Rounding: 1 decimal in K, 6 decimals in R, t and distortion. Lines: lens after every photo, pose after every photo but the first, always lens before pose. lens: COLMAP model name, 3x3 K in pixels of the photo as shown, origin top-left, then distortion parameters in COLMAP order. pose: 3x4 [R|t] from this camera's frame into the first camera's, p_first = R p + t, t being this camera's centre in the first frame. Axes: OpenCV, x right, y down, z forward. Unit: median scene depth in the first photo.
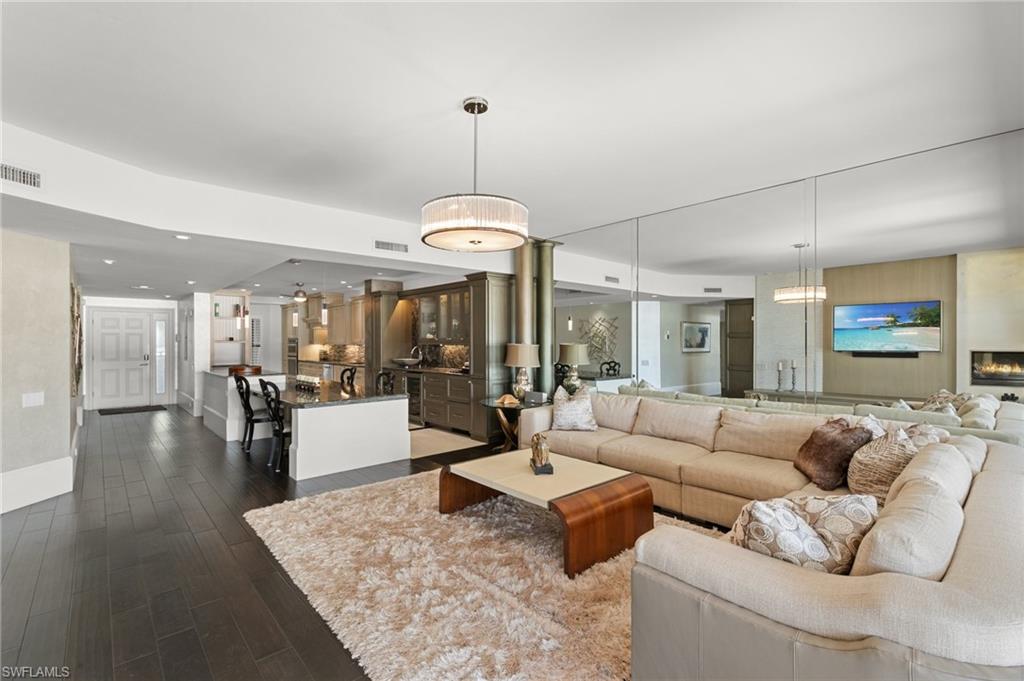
lens RADIAL K [[459.0, 0, 507.6], [0, 459.0, 340.4], [0, 0, 1]] dist [0.008638, -0.000850]
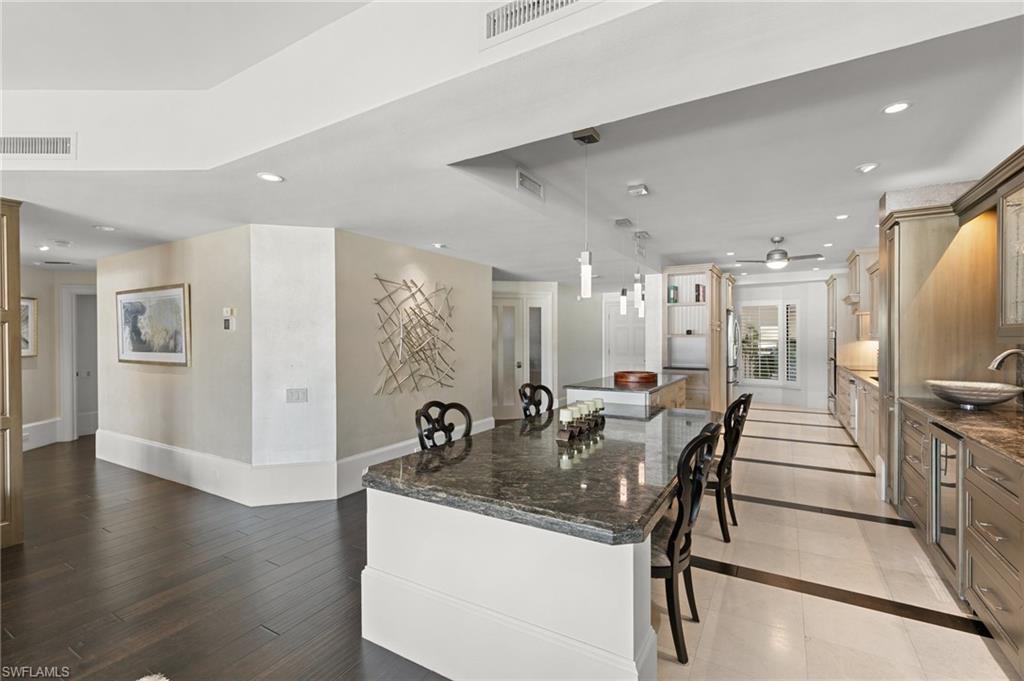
lens RADIAL K [[459.0, 0, 520.0], [0, 459.0, 342.2], [0, 0, 1]] dist [0.008638, -0.000850]
pose [[0.311426, 0.009324, -0.950225, 0.012225], [0.005440, 0.999918, 0.011594, 0.002413], [0.950255, -0.008779, 0.311350, 0.508393]]
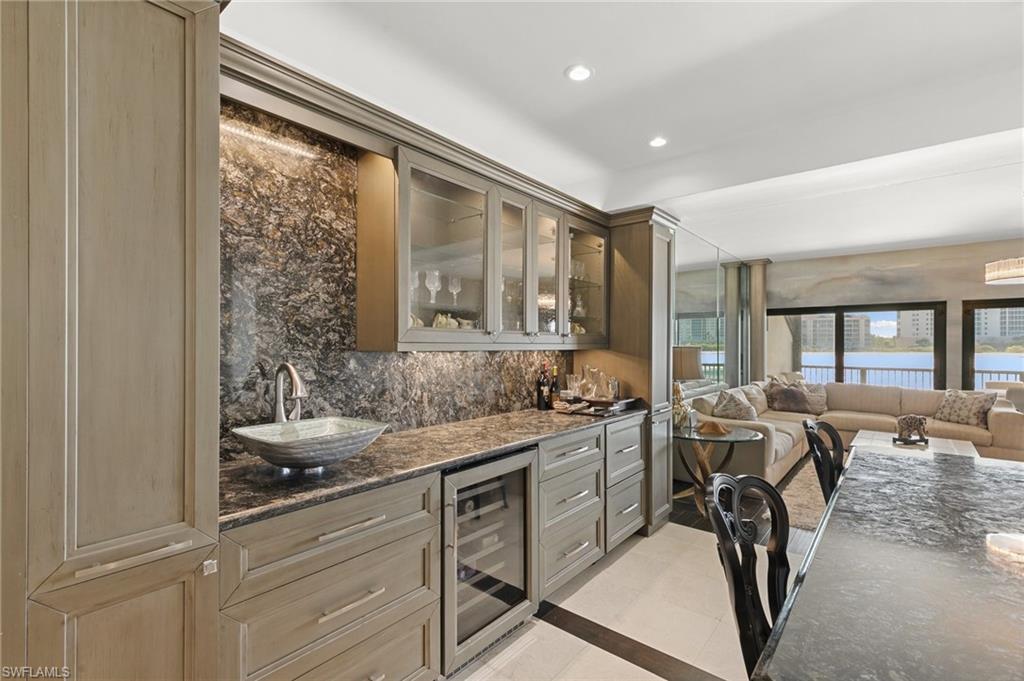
lens RADIAL K [[459.0, 0, 514.4], [0, 459.0, 343.8], [0, 0, 1]] dist [0.008638, -0.000850]
pose [[-0.148430, 0.002748, 0.988919, -0.392554], [-0.005677, 0.999977, -0.003631, 0.004438], [-0.988907, -0.006153, -0.148411, 0.863196]]
